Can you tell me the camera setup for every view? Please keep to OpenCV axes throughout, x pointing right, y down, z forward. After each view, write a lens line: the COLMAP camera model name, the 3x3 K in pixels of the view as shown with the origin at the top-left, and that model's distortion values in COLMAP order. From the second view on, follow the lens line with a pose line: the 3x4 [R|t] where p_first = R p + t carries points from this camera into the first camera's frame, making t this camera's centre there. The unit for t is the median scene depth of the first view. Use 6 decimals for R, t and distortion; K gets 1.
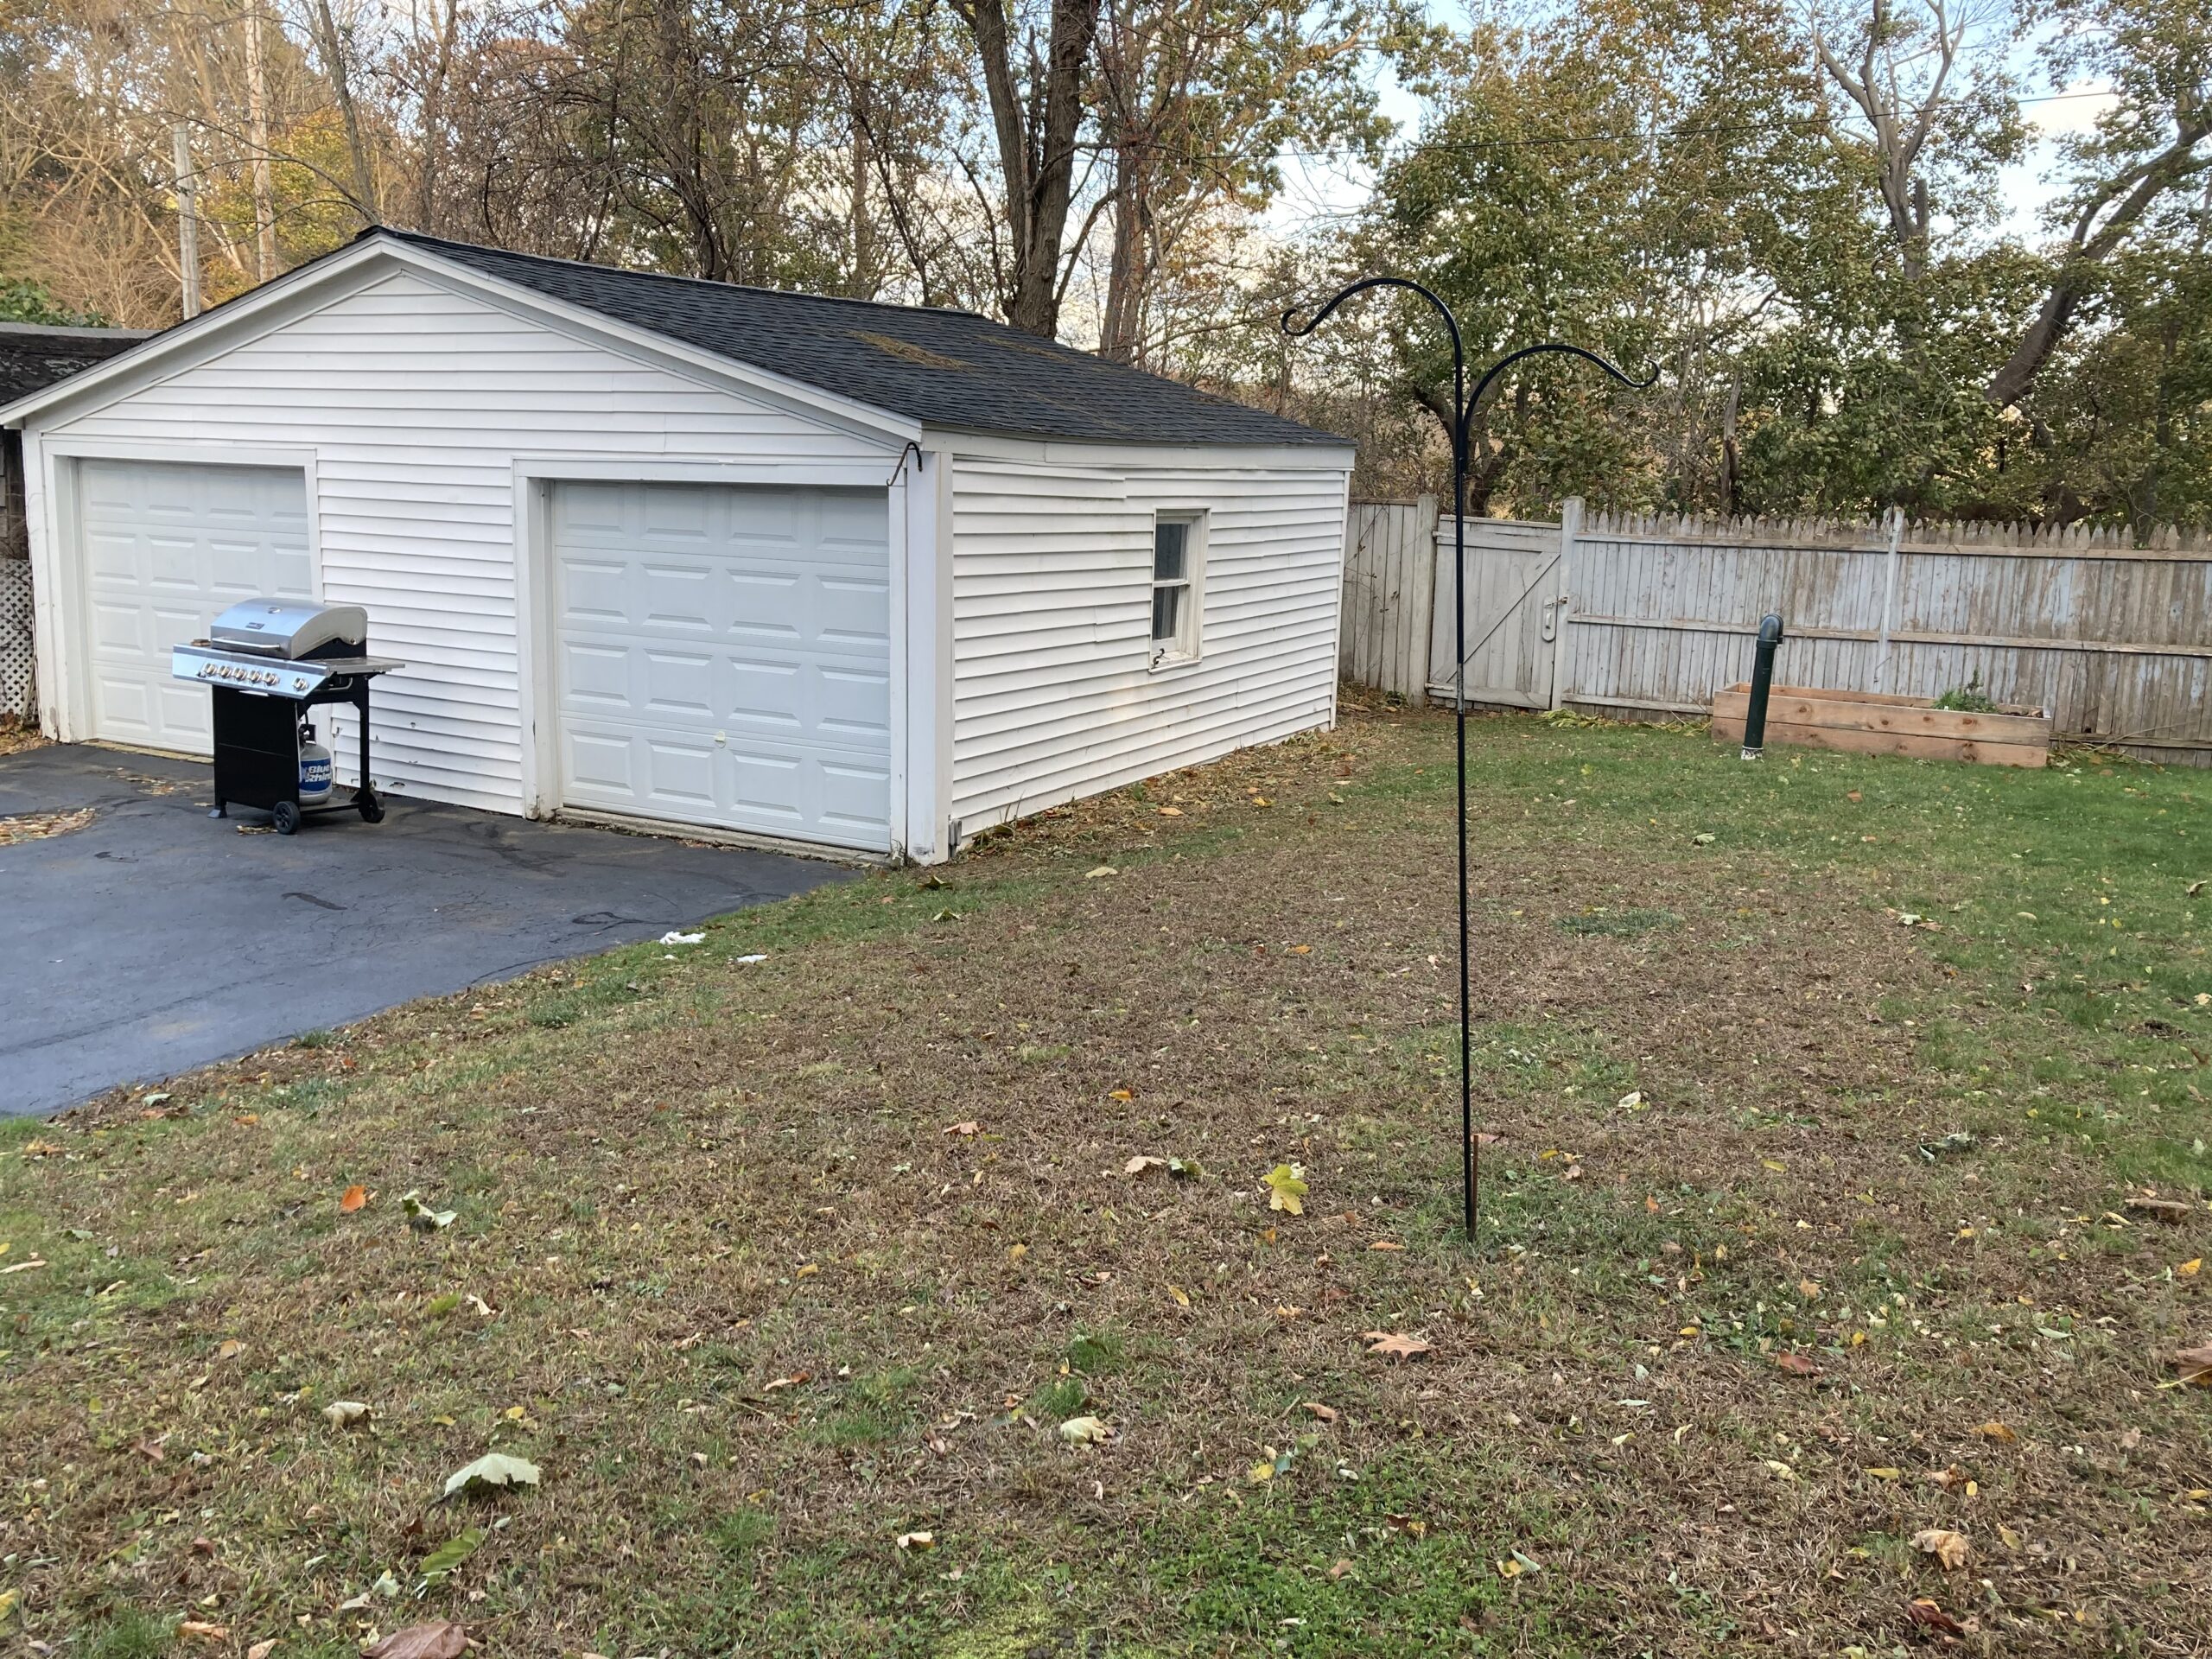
lens RADIAL K [[1852.1, 0, 1106.0], [0, 1852.1, 829.5], [0, 0, 1]] dist [0.029944, -0.070674]
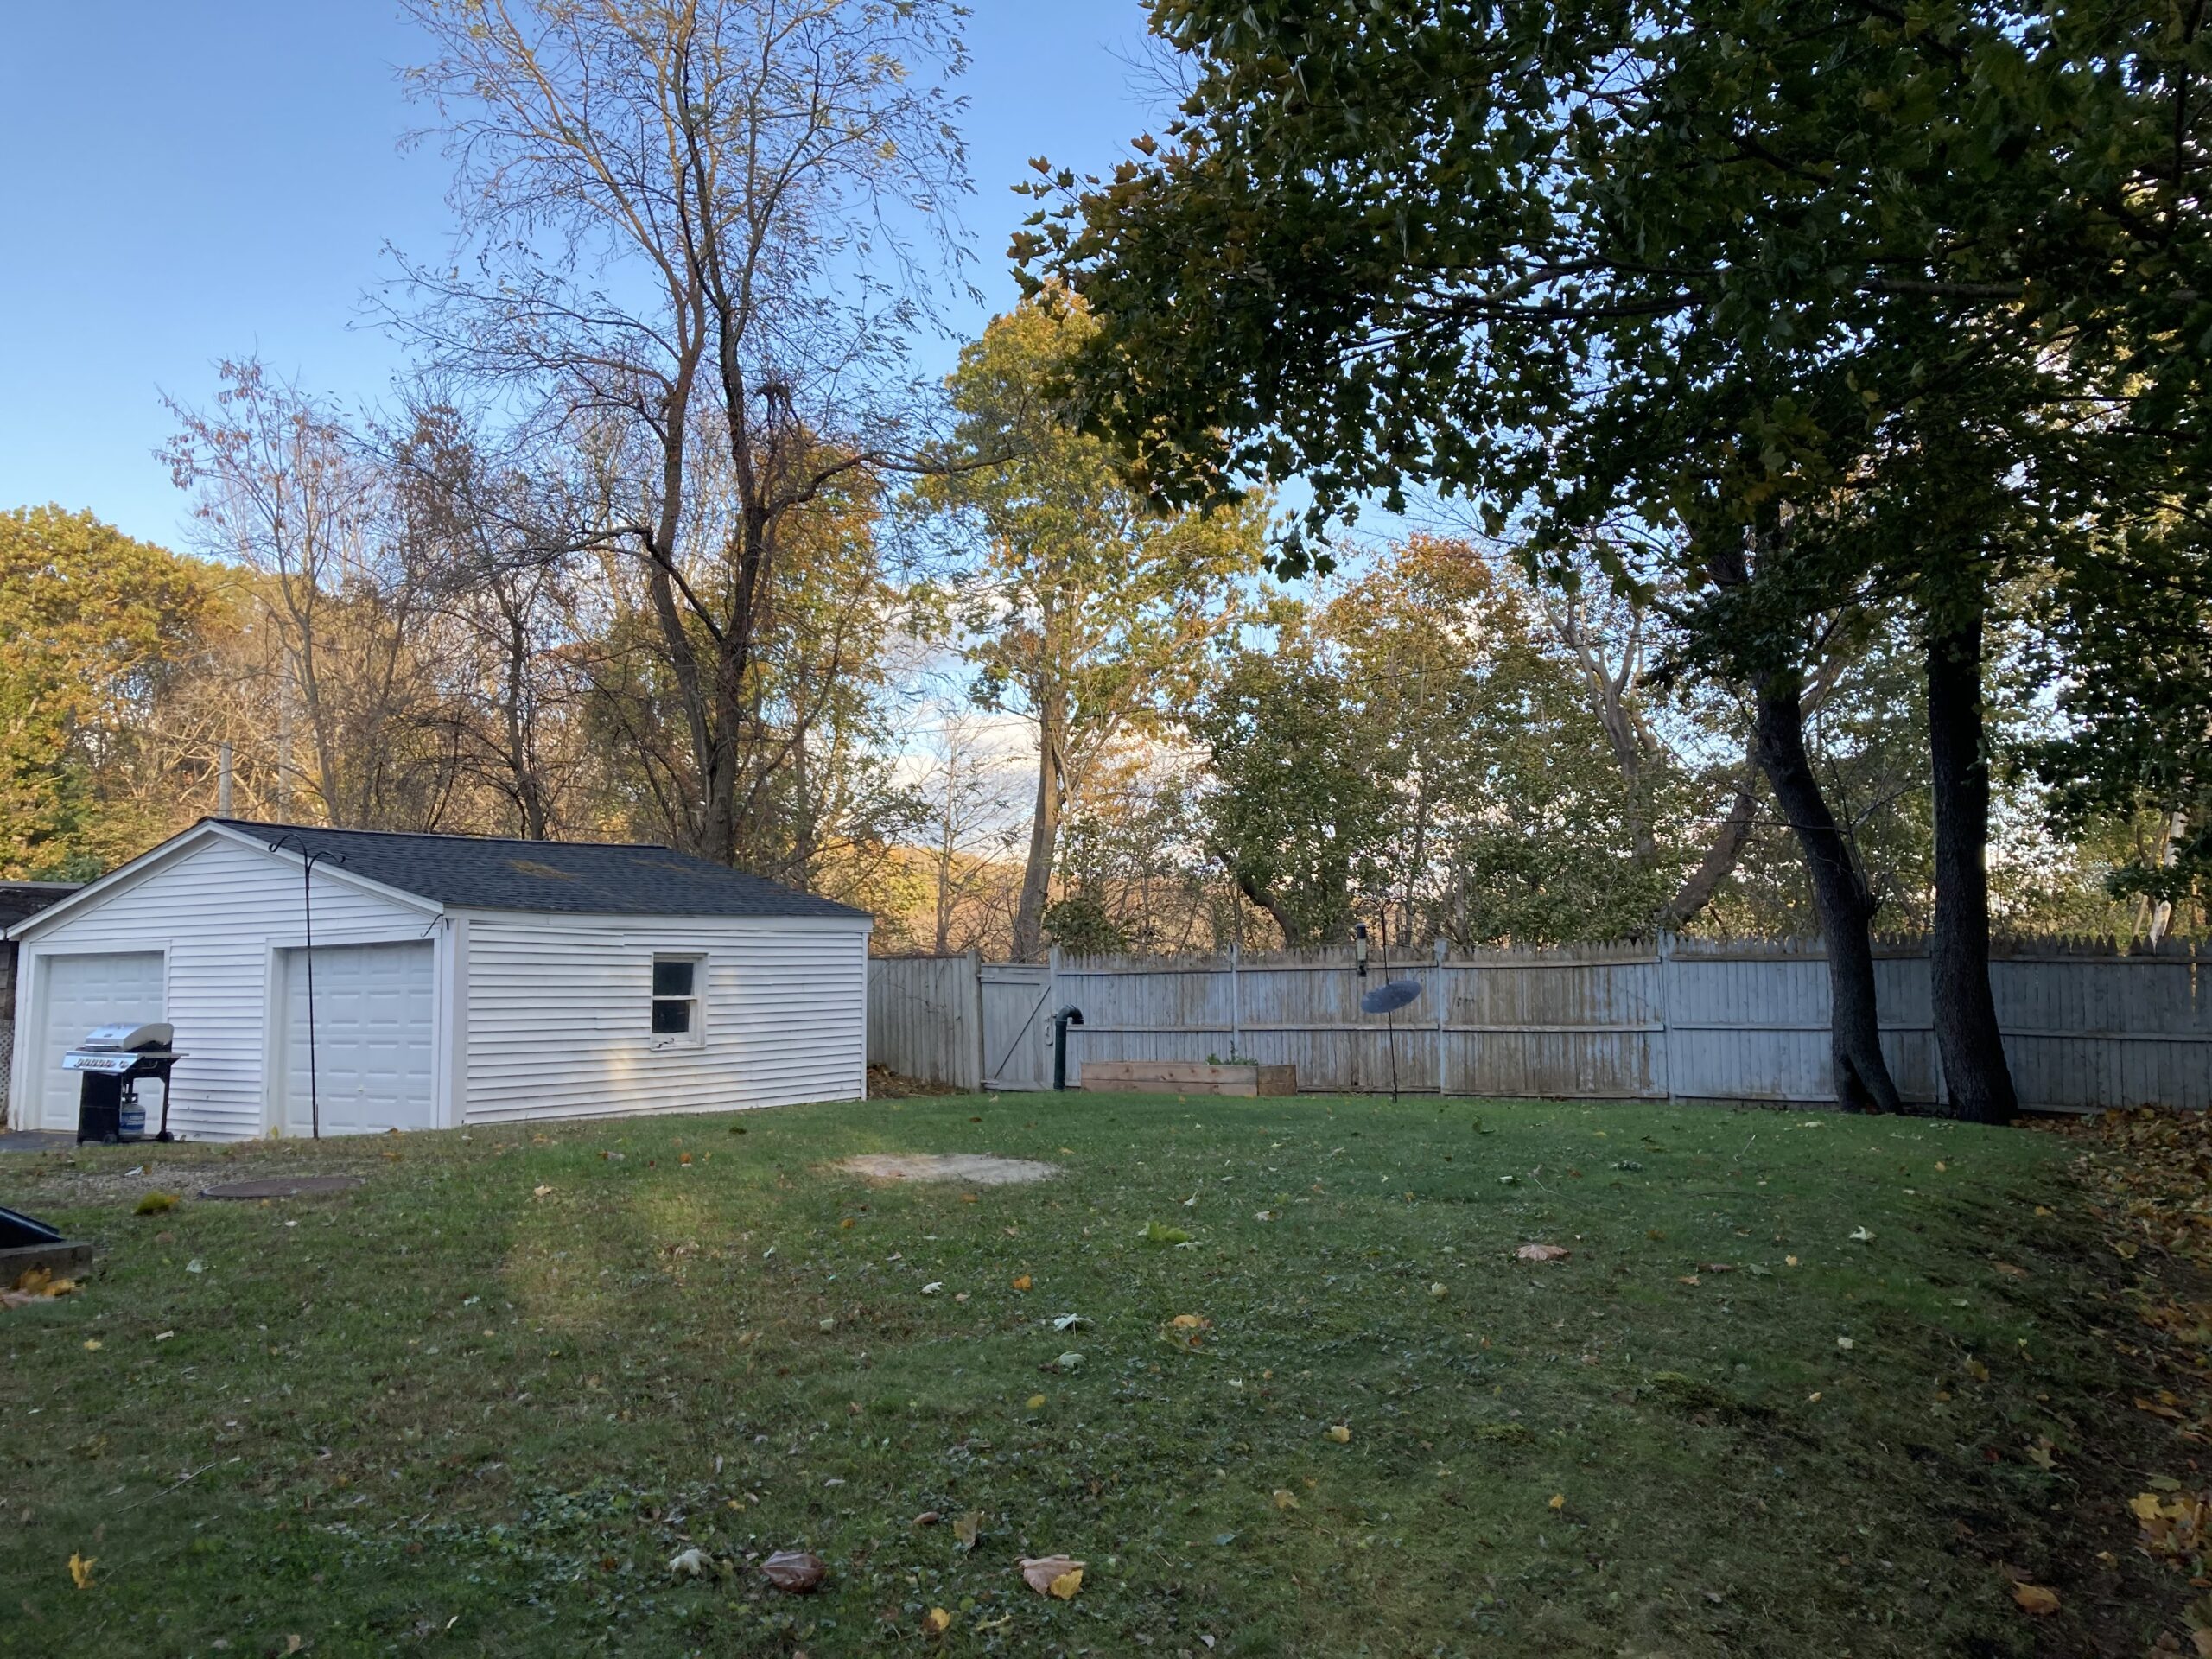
lens RADIAL K [[1830.4, 0, 1090.7], [0, 1830.4, 808.2], [0, 0, 1]] dist [0.030962, -0.016254]
pose [[0.997213, -0.047706, -0.057360, 0.555045], [0.029361, 0.957748, -0.286107, 0.201591], [0.068585, 0.283625, 0.956479, -0.644370]]
